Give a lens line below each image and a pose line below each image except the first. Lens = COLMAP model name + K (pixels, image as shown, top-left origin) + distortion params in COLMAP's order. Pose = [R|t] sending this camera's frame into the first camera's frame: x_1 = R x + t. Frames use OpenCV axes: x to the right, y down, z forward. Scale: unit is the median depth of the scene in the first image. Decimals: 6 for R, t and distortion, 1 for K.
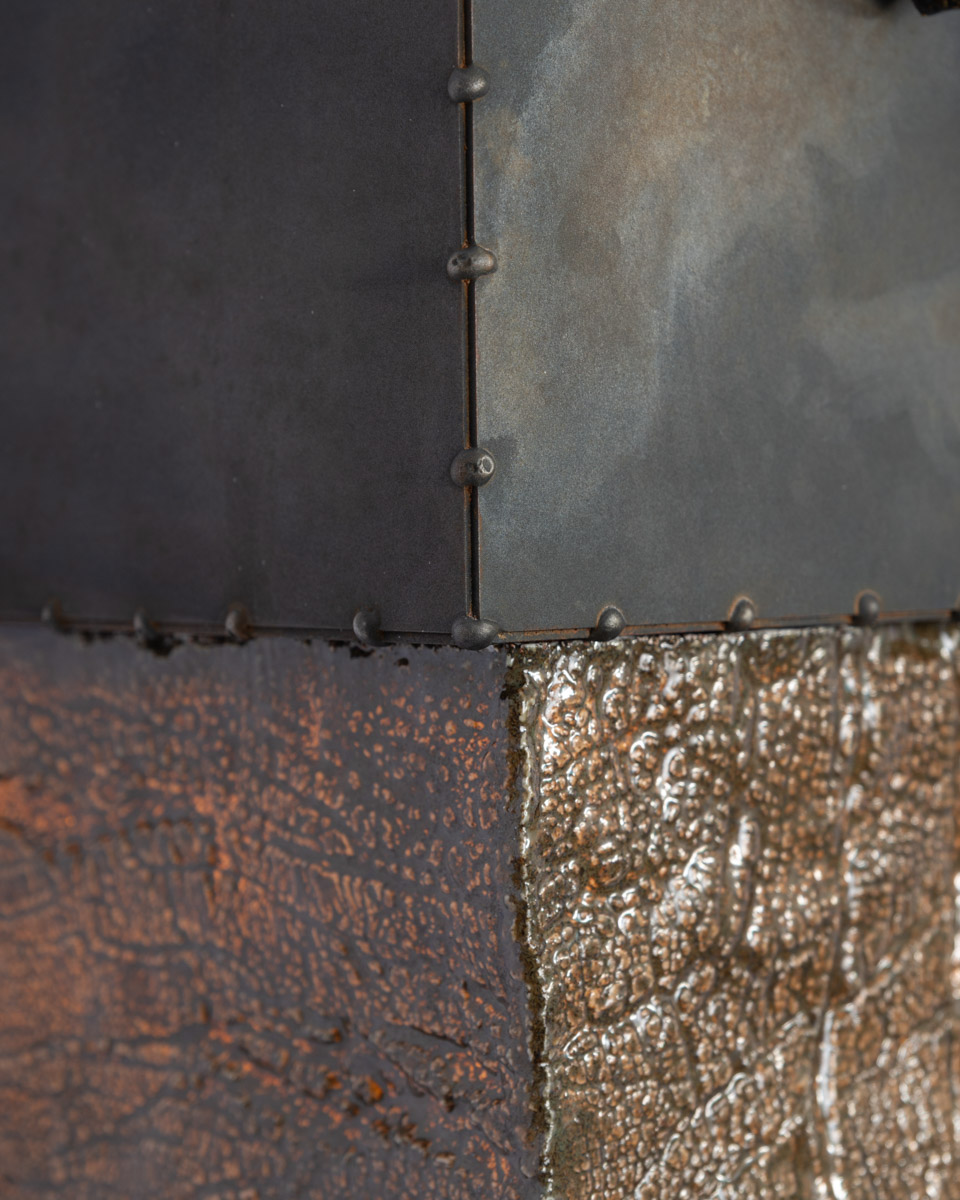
lens RADIAL K [[3299.6, 0, 480.0], [0, 3299.6, 600.0], [0, 0, 1]] dist [0.048033, -0.013394]
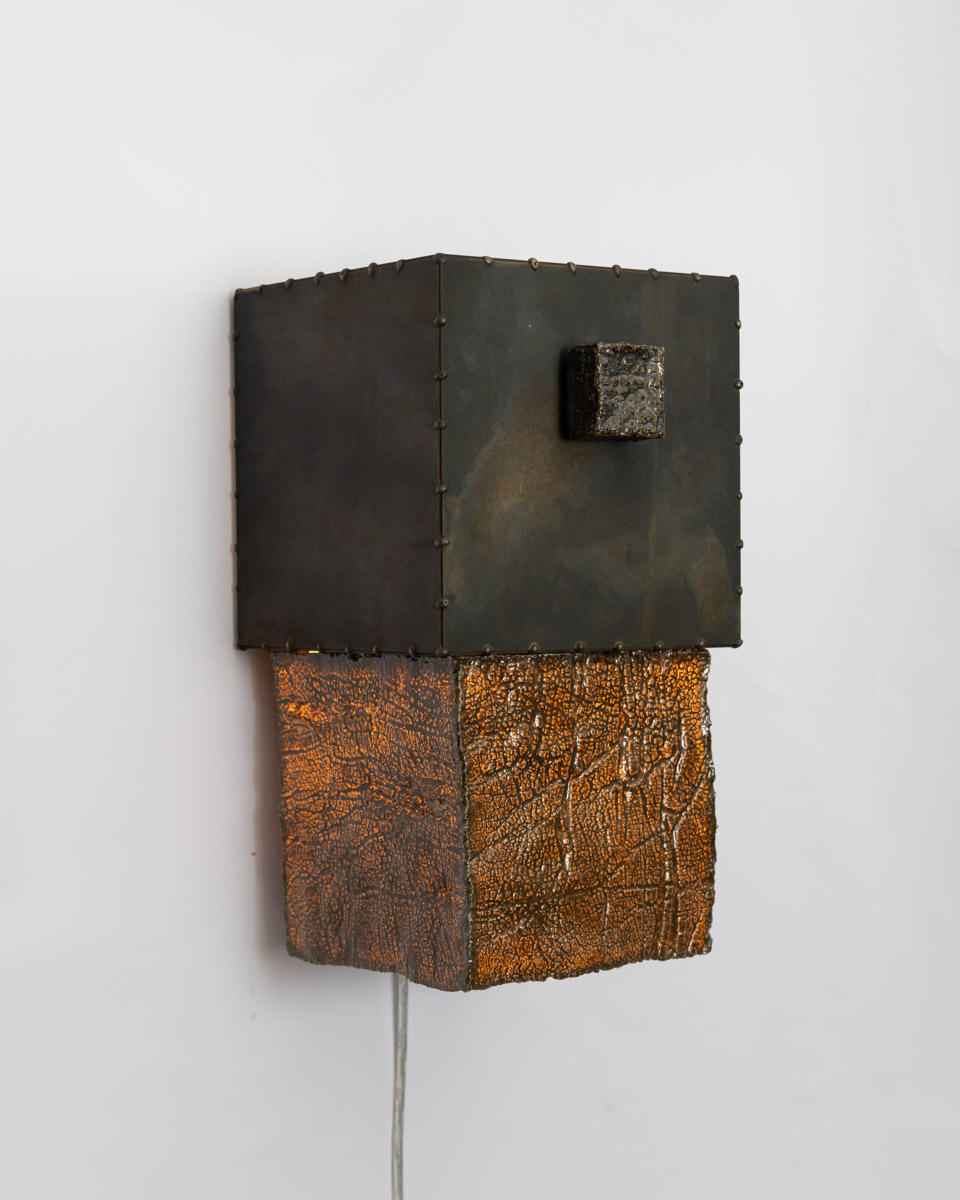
lens RADIAL K [[2899.3, 0, 480.0], [0, 2899.3, 600.0], [0, 0, 1]] dist [0.011875, -0.028881]
pose [[0.995716, 0.007139, -0.092190, 0.279788], [-0.008590, 0.999845, -0.015349, 0.000857], [0.092066, 0.016075, 0.995623, -1.746308]]
